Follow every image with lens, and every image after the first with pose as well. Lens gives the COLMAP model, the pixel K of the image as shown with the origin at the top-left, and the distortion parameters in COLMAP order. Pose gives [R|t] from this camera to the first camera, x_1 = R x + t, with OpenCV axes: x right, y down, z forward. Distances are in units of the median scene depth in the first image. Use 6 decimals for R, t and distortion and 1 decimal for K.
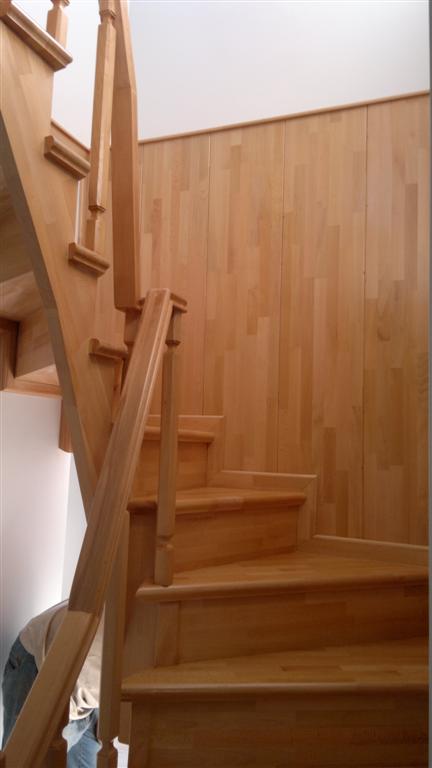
lens RADIAL K [[678.2, 0, 216.0], [0, 678.2, 384.0], [0, 0, 1]] dist [0.039750, -0.006392]
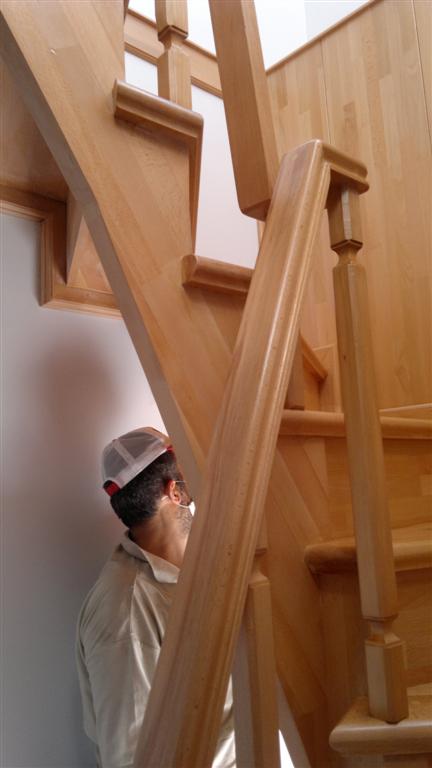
lens RADIAL K [[678.2, 0, 216.0], [0, 678.2, 384.0], [0, 0, 1]] dist [0.039750, -0.006392]
pose [[0.911110, -0.140539, -0.387462, 0.035605], [0.126016, 0.990040, -0.062780, 0.068879], [0.392426, 0.008373, 0.919746, 0.485579]]
